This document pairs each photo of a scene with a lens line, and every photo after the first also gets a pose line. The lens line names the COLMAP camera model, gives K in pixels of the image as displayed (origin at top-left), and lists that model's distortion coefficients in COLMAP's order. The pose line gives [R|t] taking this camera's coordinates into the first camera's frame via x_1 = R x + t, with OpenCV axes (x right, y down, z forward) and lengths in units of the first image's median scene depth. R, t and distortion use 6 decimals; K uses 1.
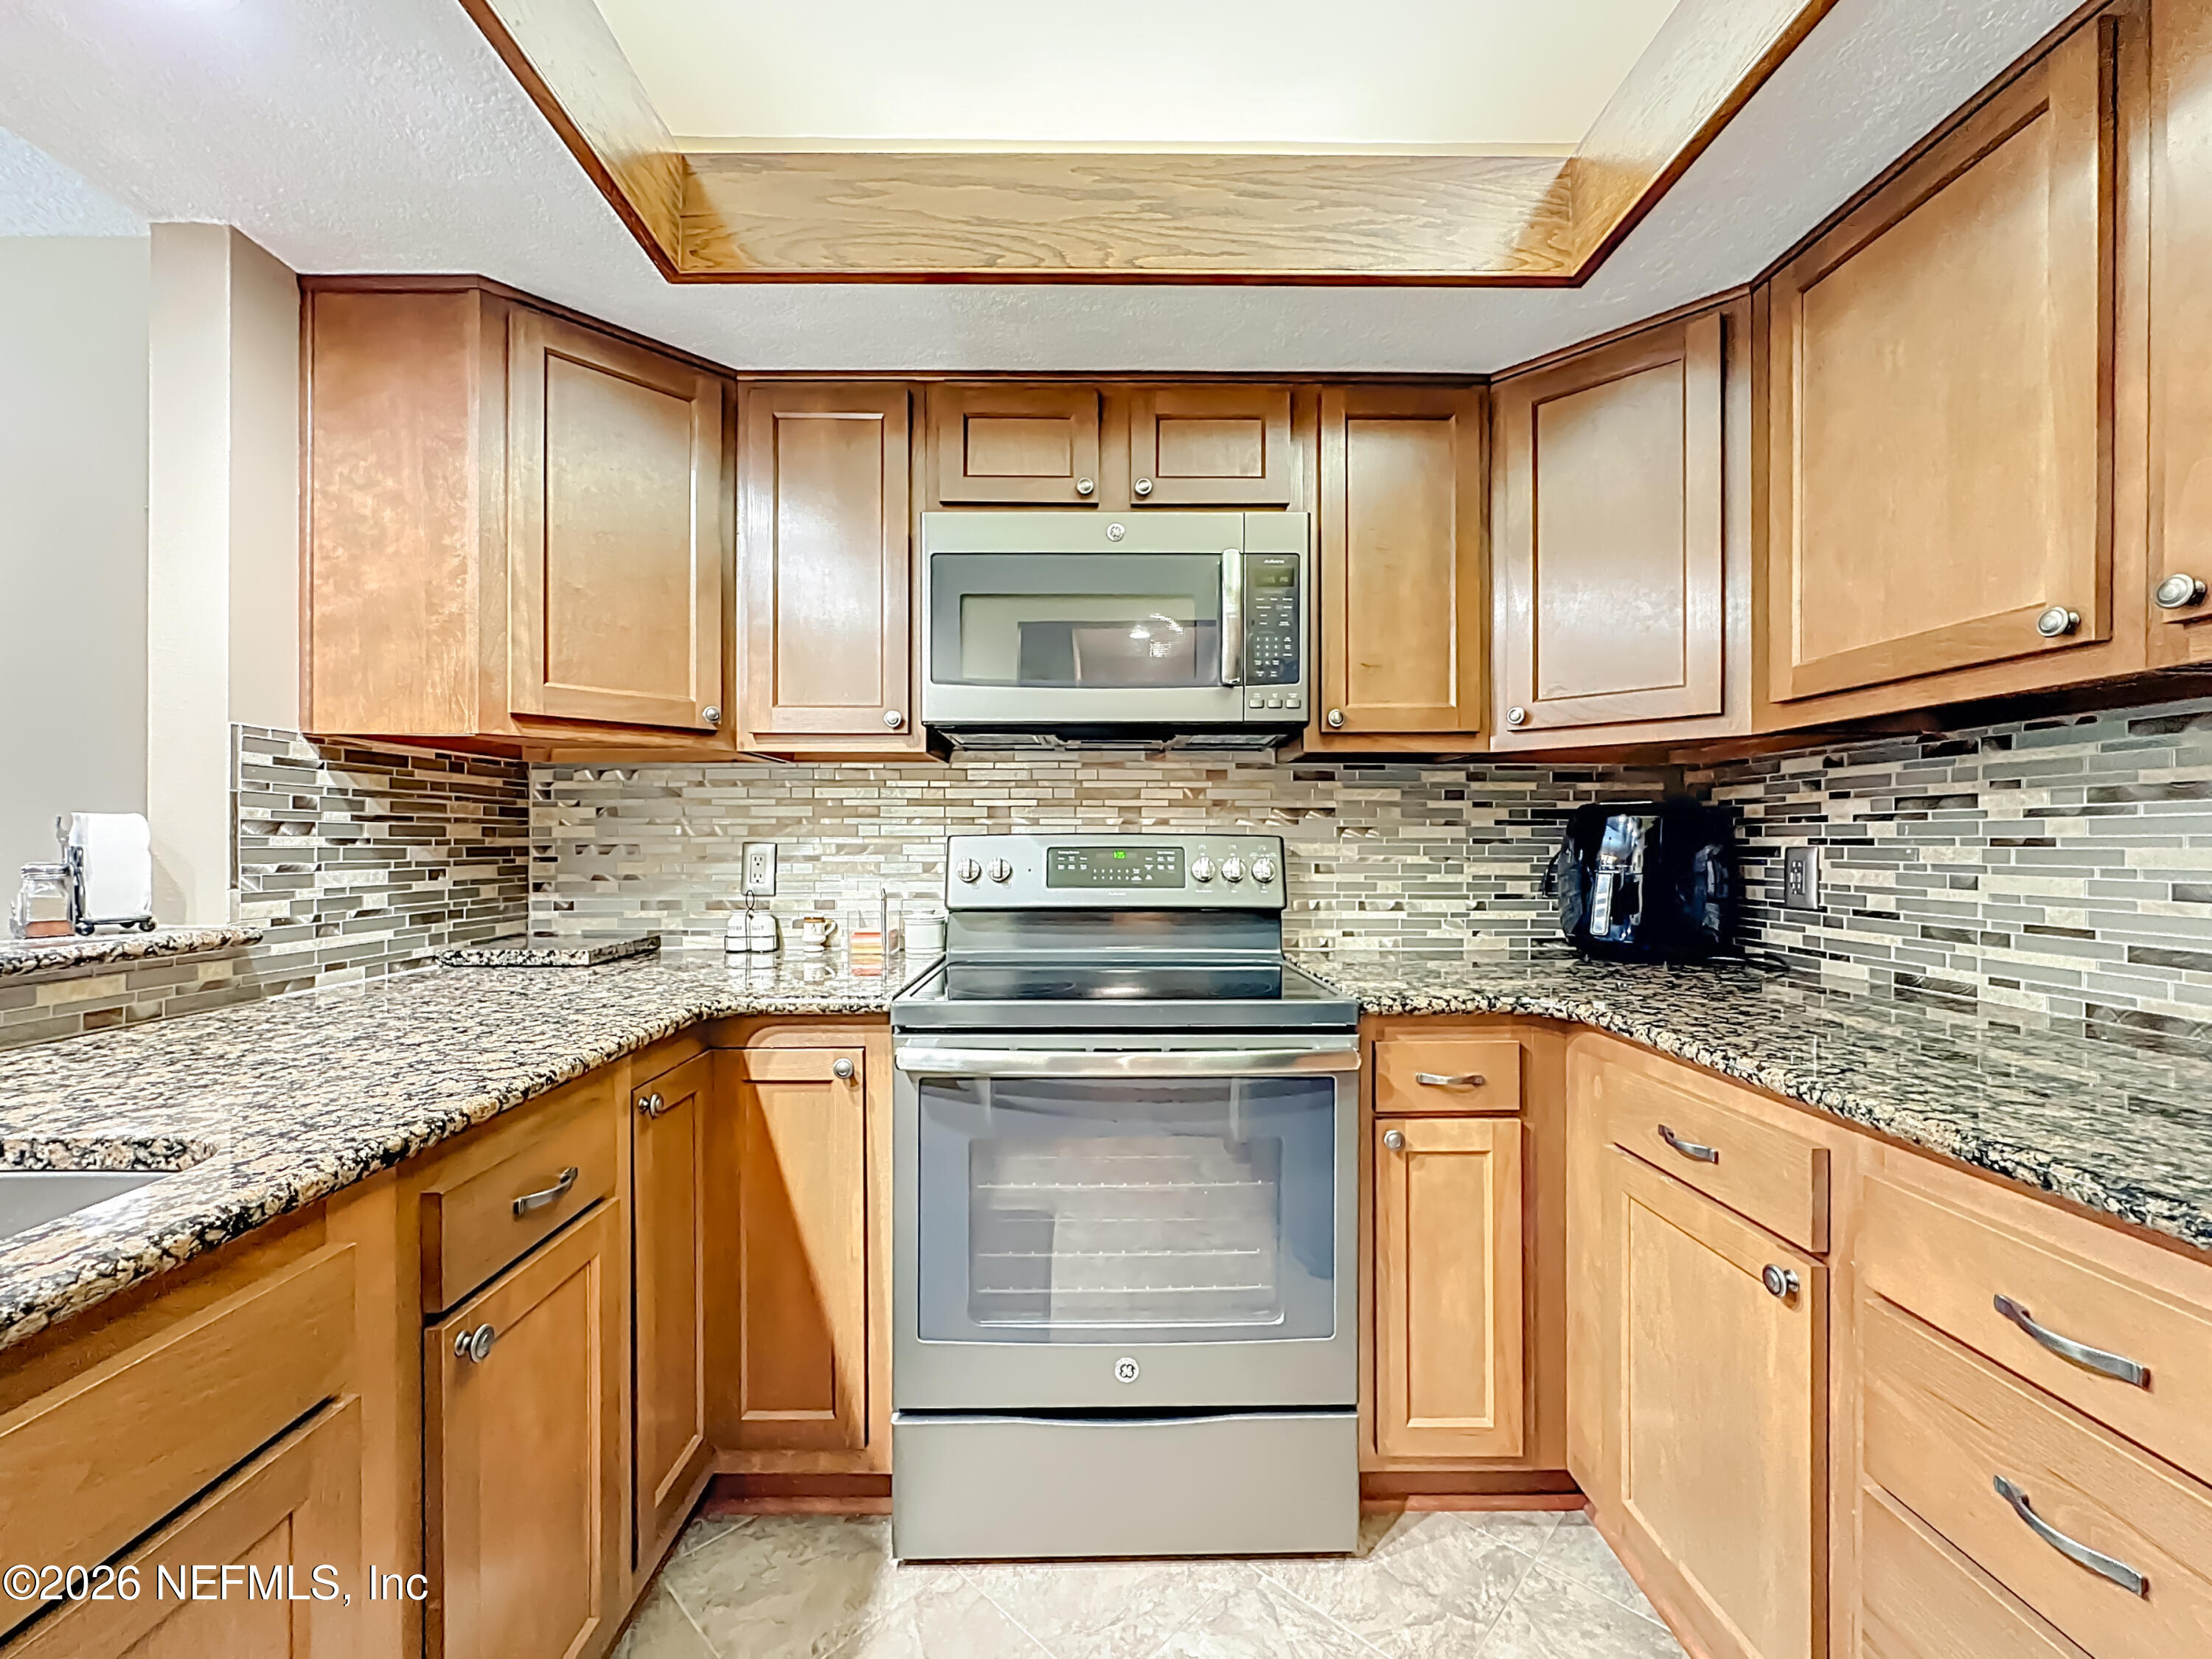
lens RADIAL K [[900.5, 0, 1108.8], [0, 900.5, 845.4], [0, 0, 1]] dist [-0.002511, 0.000099]
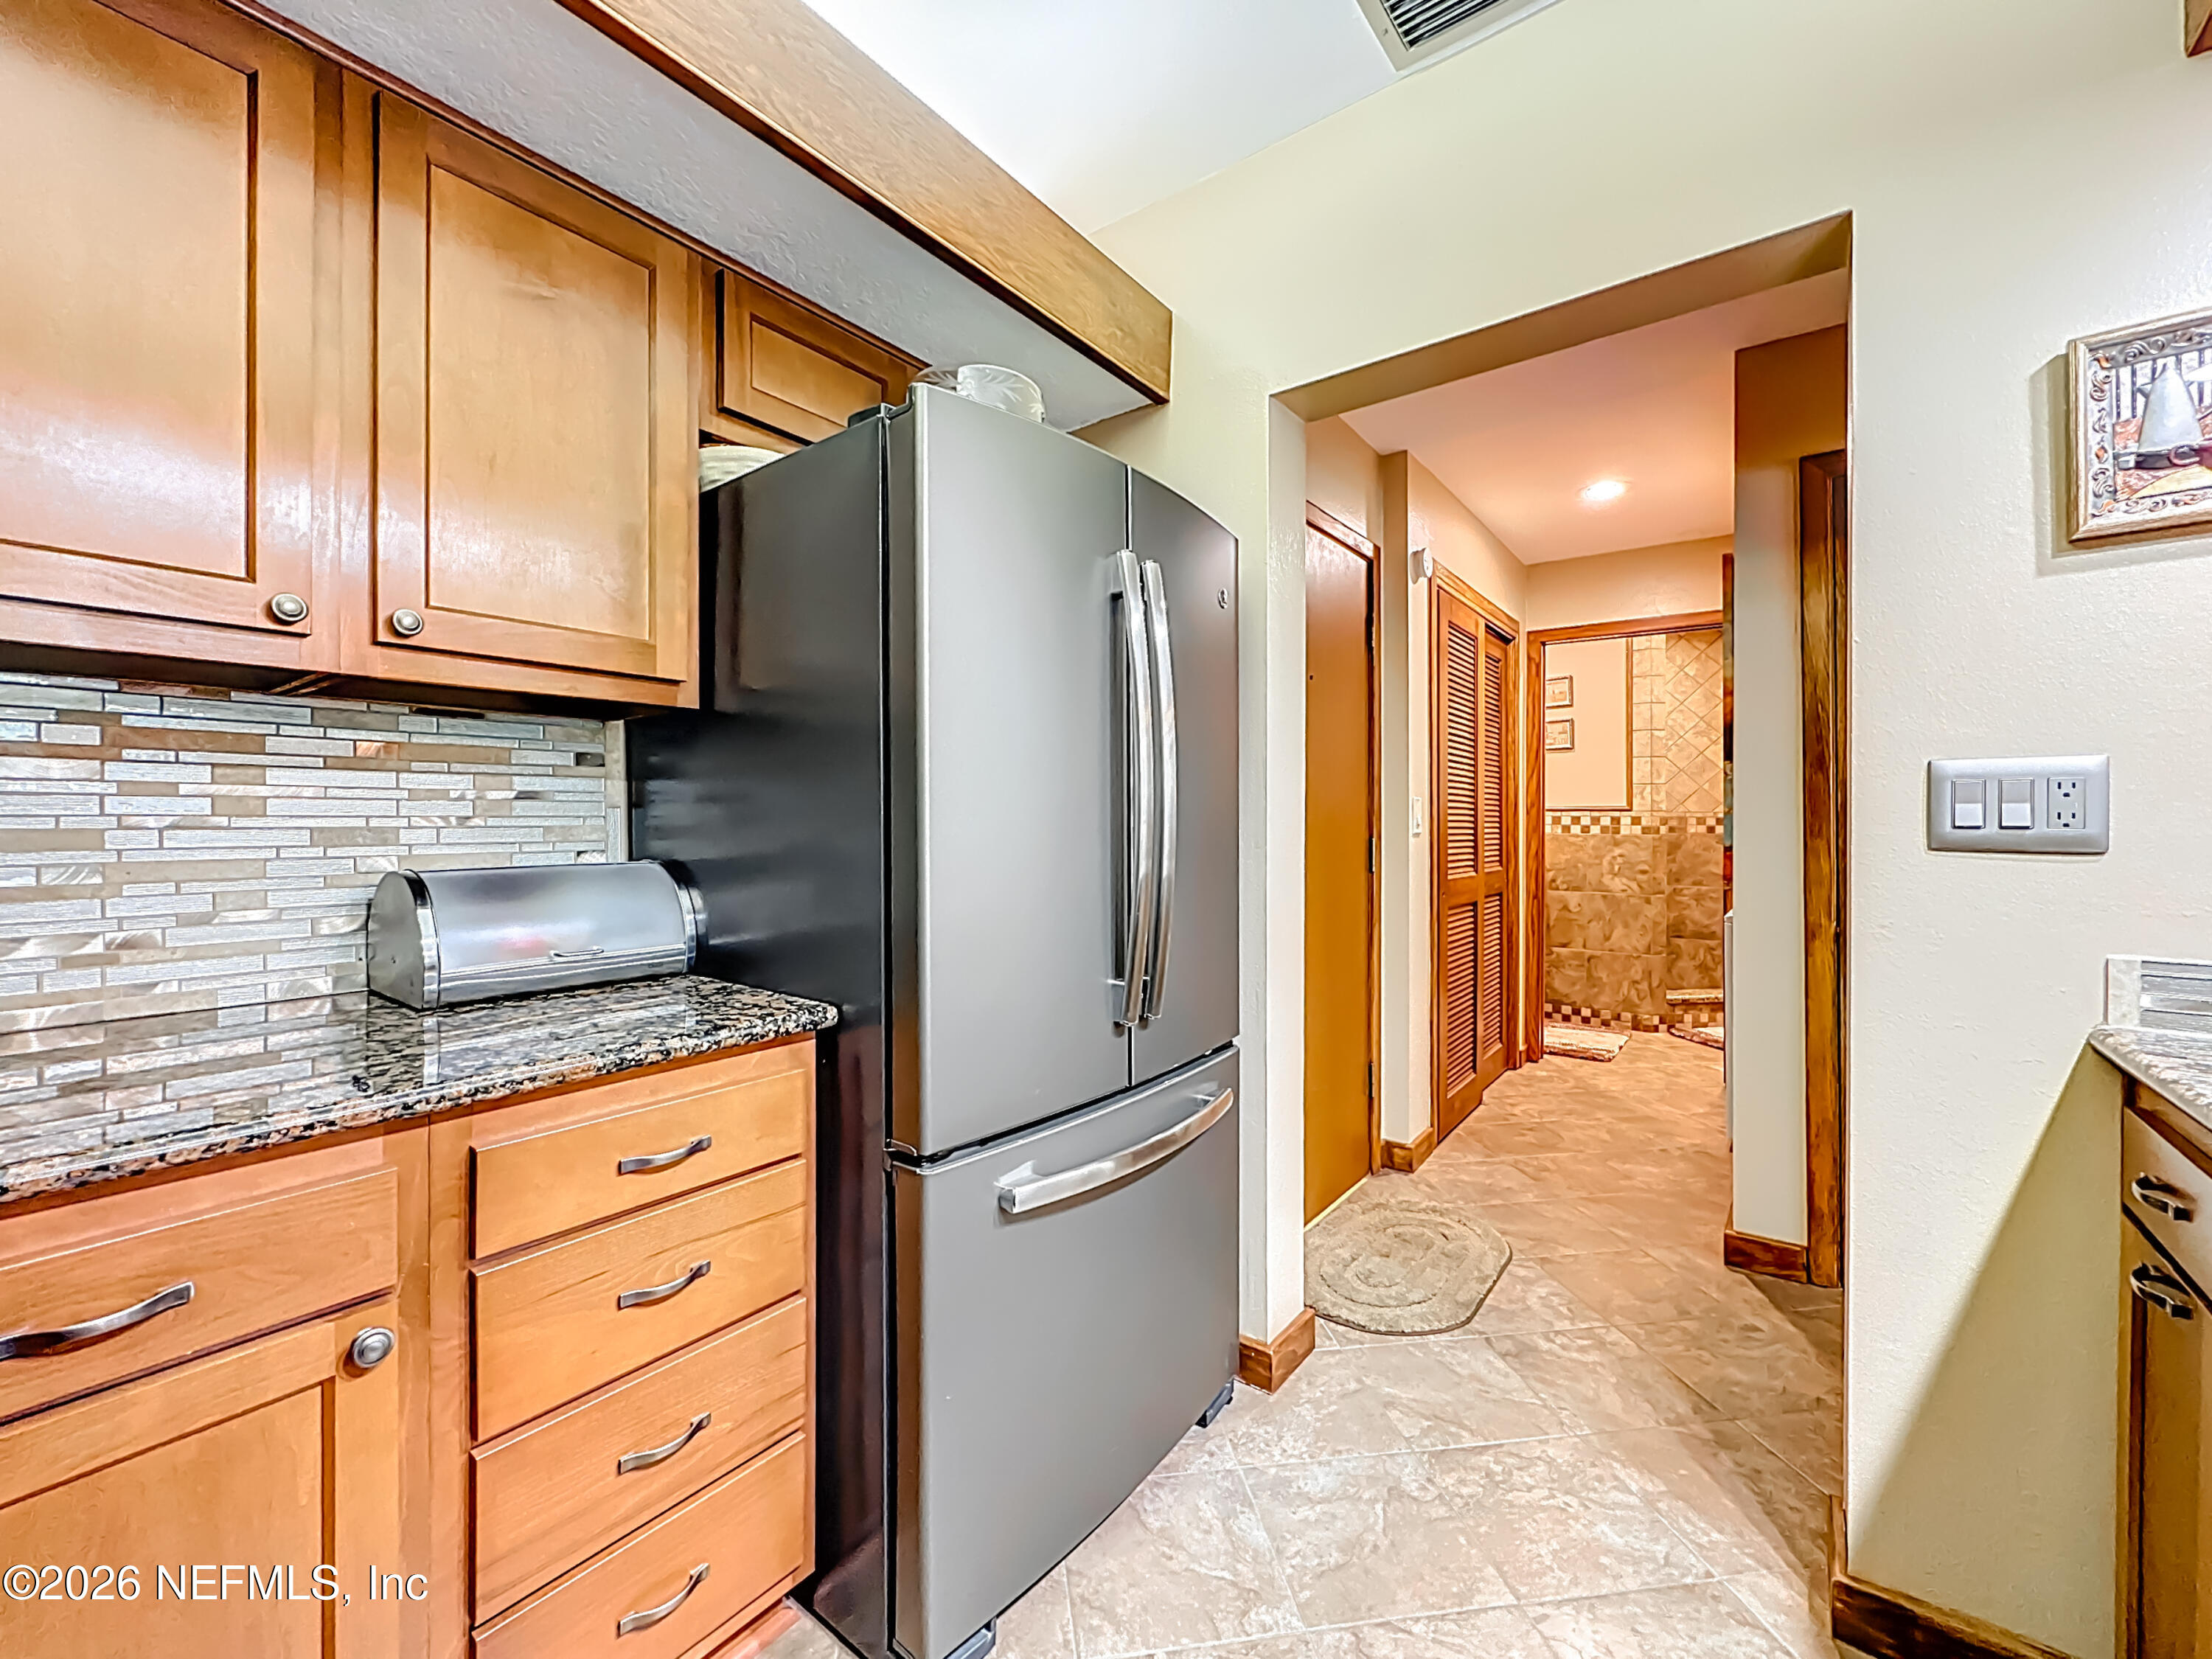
lens RADIAL K [[900.5, 0, 1103.6], [0, 900.5, 817.9], [0, 0, 1]] dist [-0.002511, 0.000099]
pose [[-0.785309, -0.000911, 0.619104, -0.191346], [0.000418, 0.999998, 0.002001, -0.005920], [-0.619104, 0.001830, -0.785307, 0.779083]]
